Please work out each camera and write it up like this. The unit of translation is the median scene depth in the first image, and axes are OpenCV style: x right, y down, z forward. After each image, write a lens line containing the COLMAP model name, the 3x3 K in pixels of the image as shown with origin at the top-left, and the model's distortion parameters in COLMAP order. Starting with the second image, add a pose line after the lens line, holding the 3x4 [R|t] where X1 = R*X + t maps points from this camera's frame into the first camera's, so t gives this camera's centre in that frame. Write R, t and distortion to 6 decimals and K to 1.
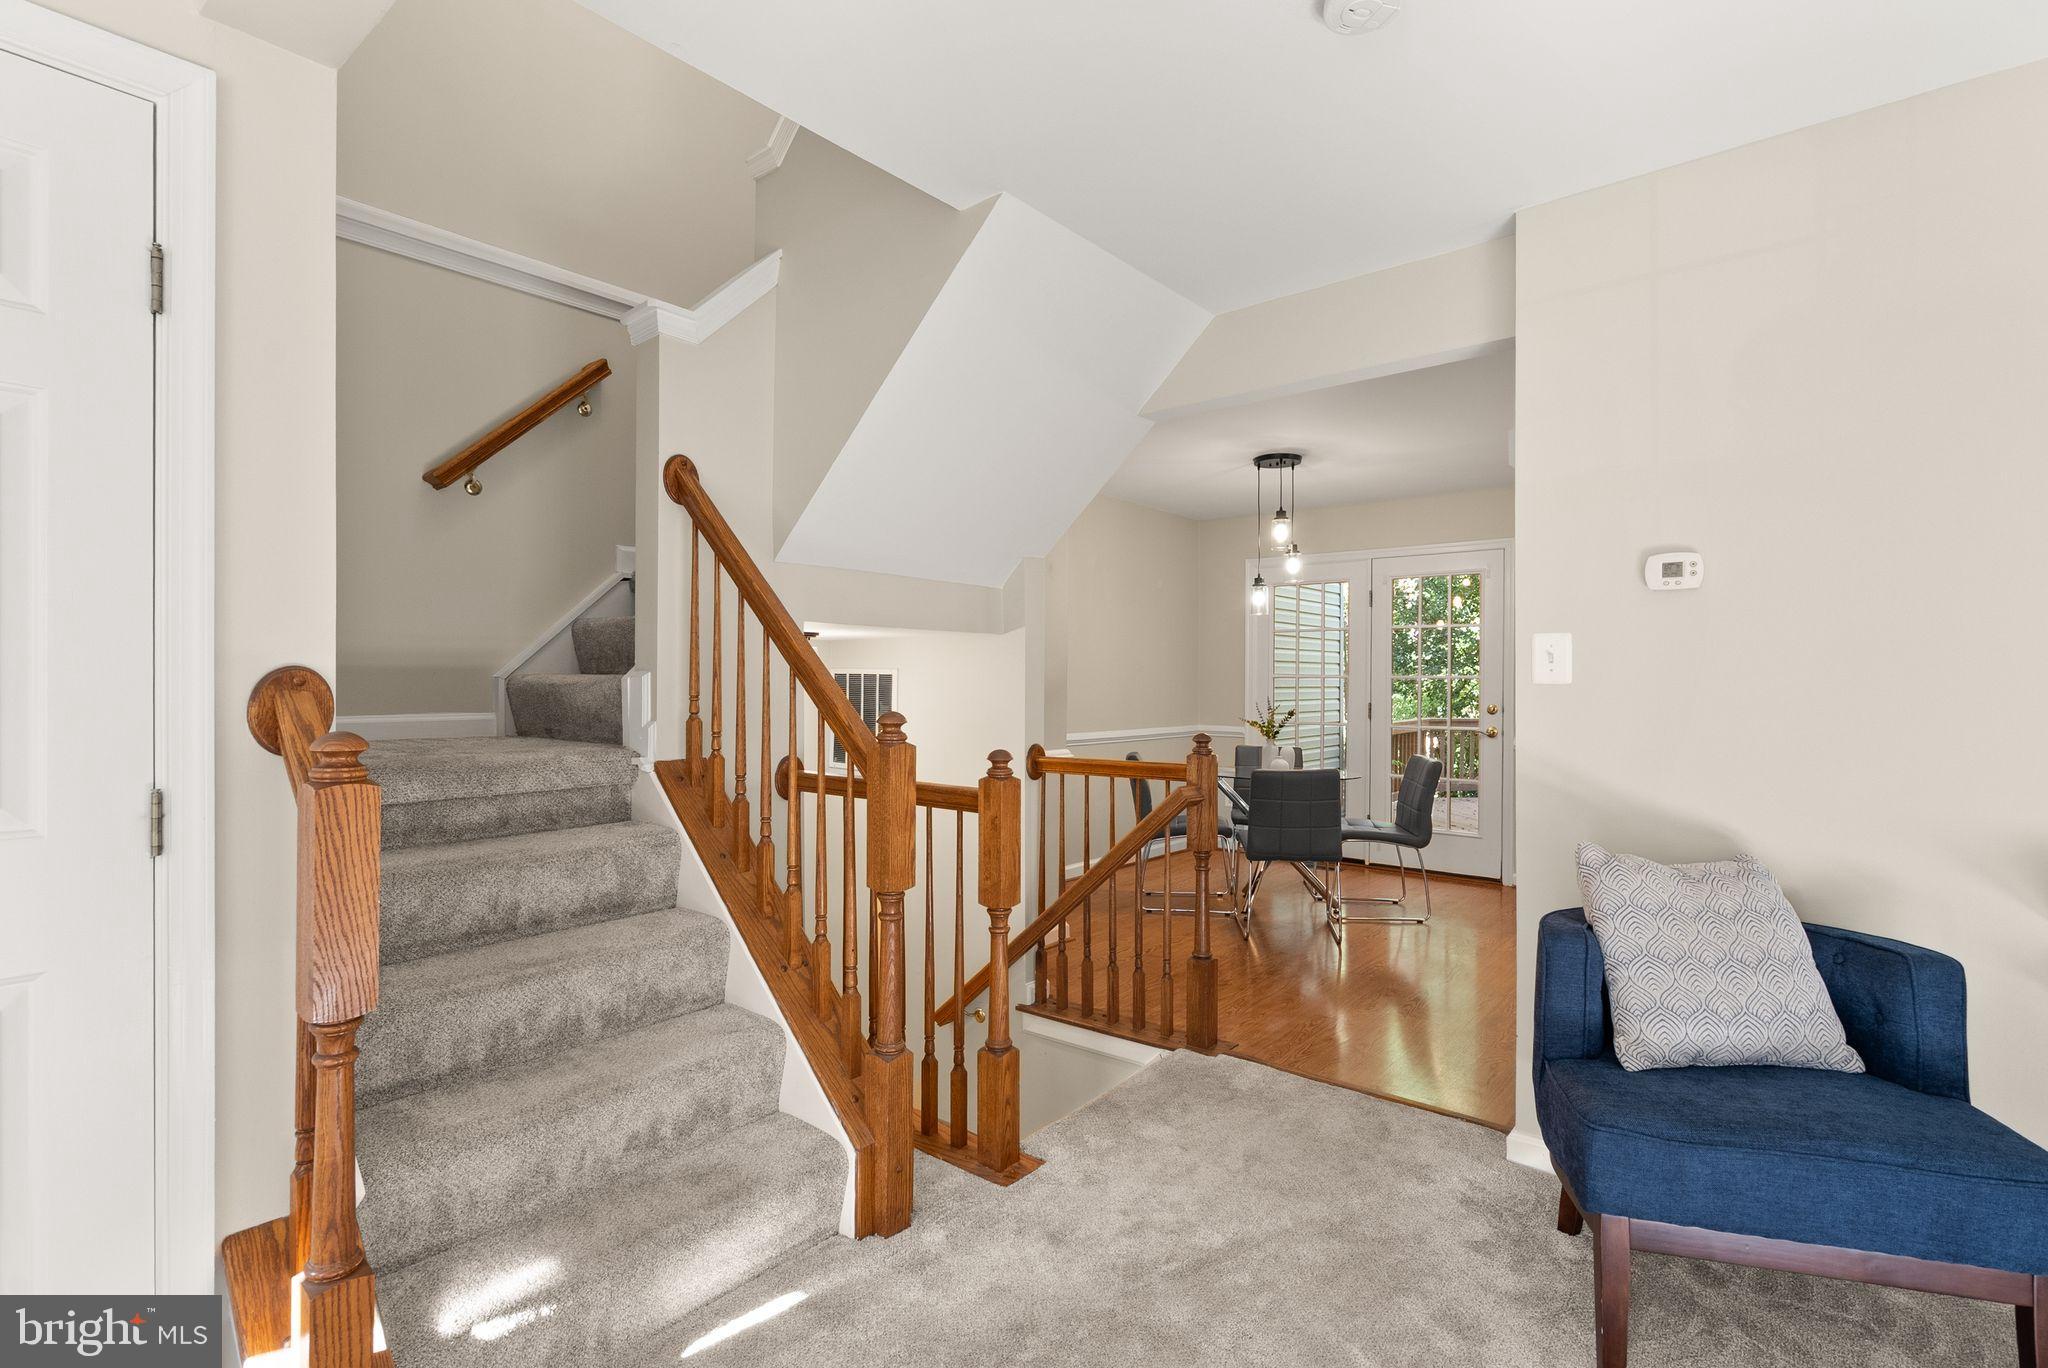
lens RADIAL K [[959.6, 0, 1024.0], [0, 959.6, 684.0], [0, 0, 1]] dist [0.002305, 0.000228]
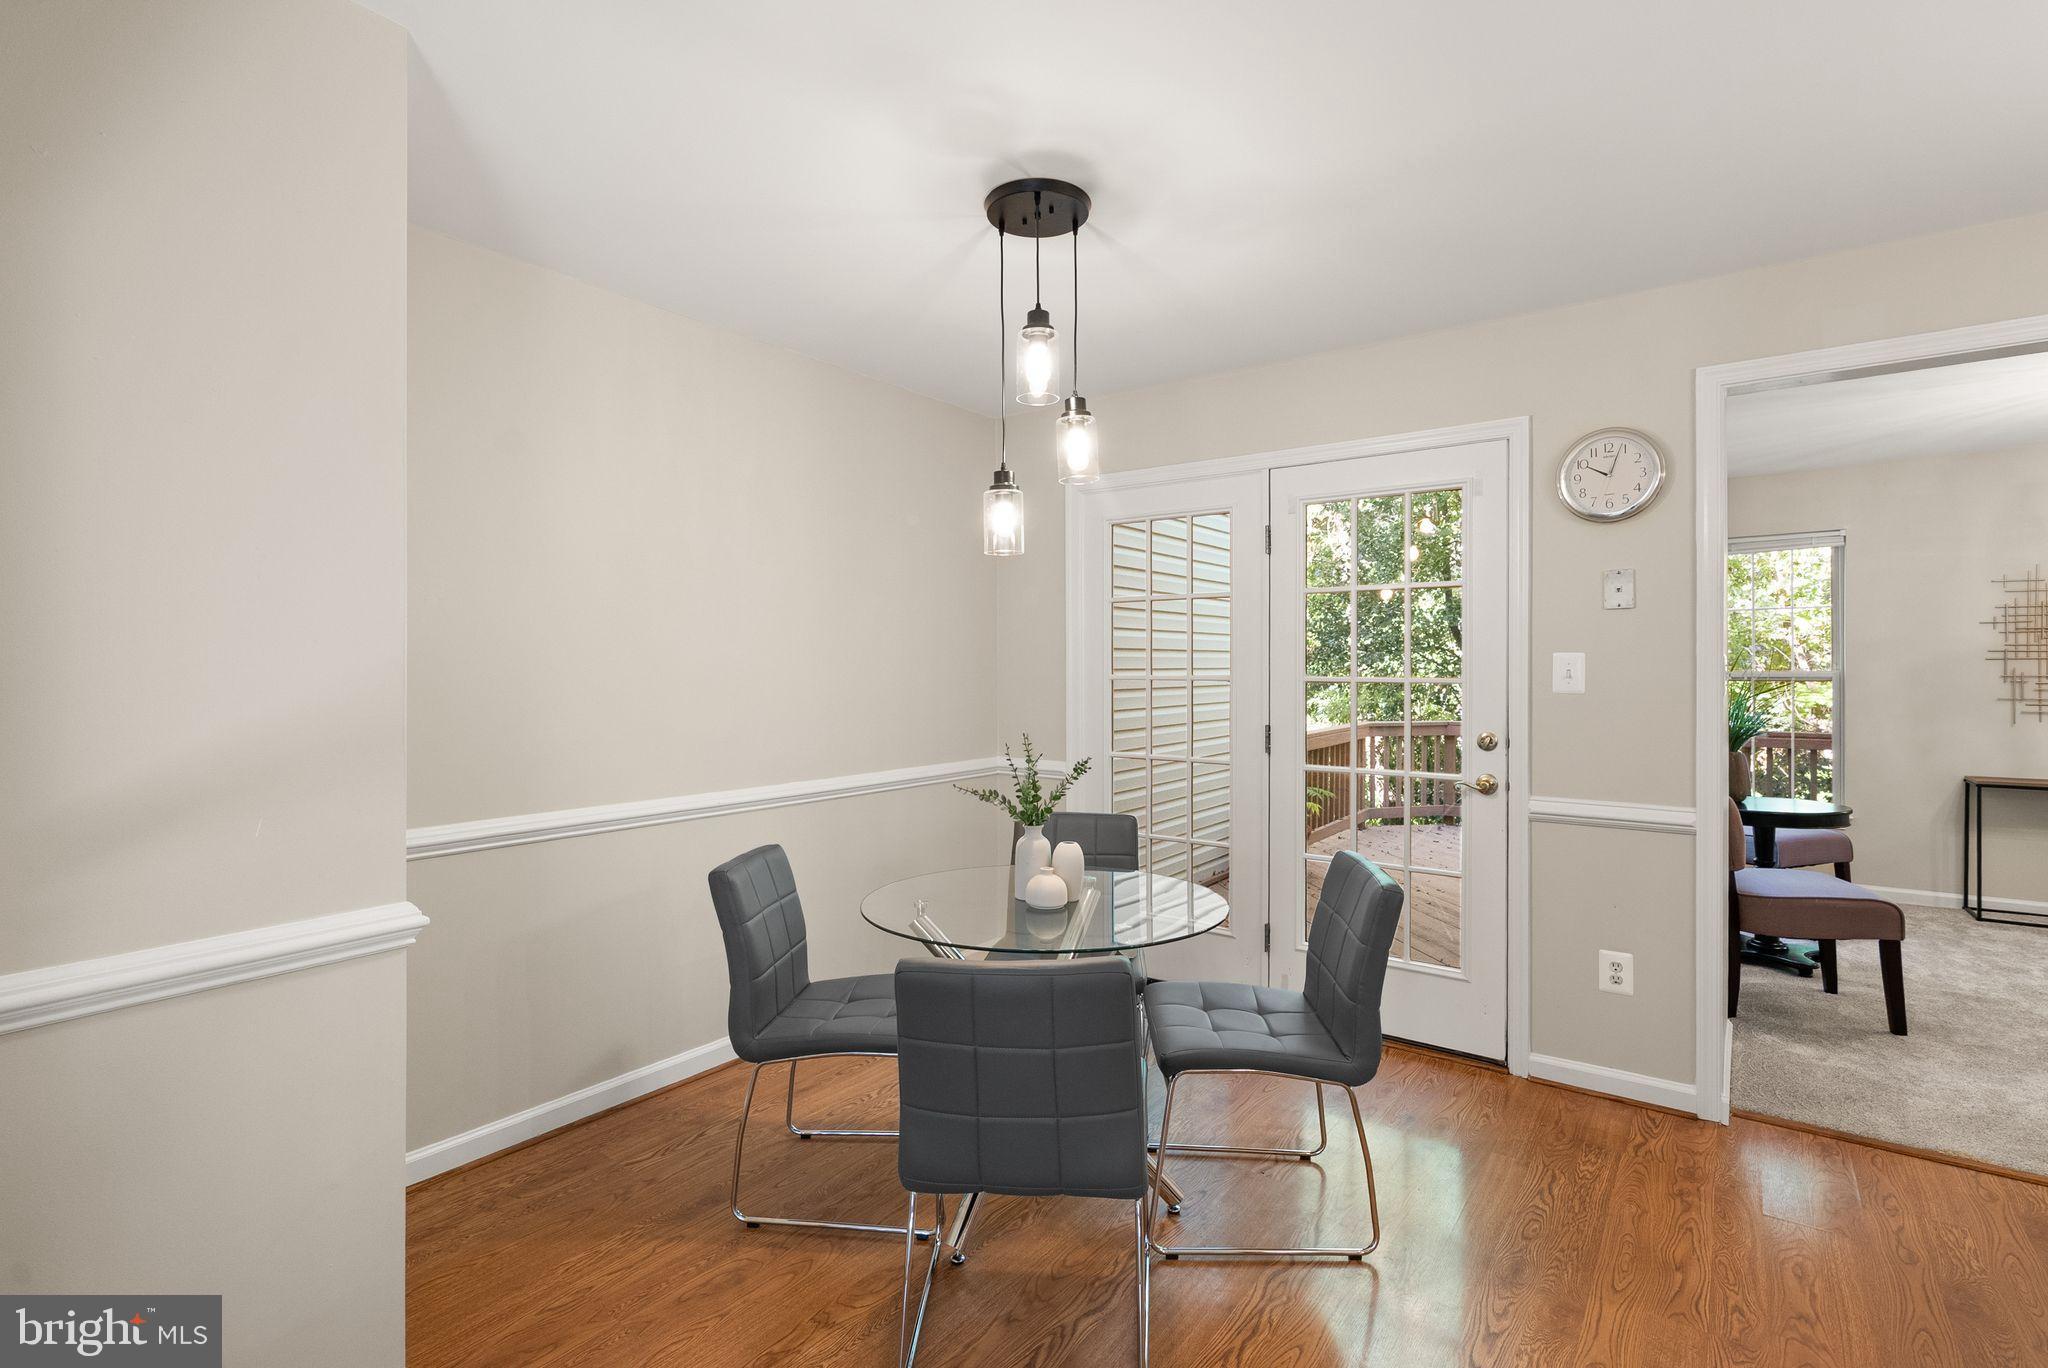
lens RADIAL K [[933.3, 0, 1024.1], [0, 933.3, 667.5], [0, 0, 1]] dist [-0.002750, -0.000273]
pose [[0.998919, -0.006153, 0.046073, 0.210875], [0.006185, 0.999981, -0.000562, -0.016026], [-0.046069, 0.000847, 0.998938, 0.504184]]
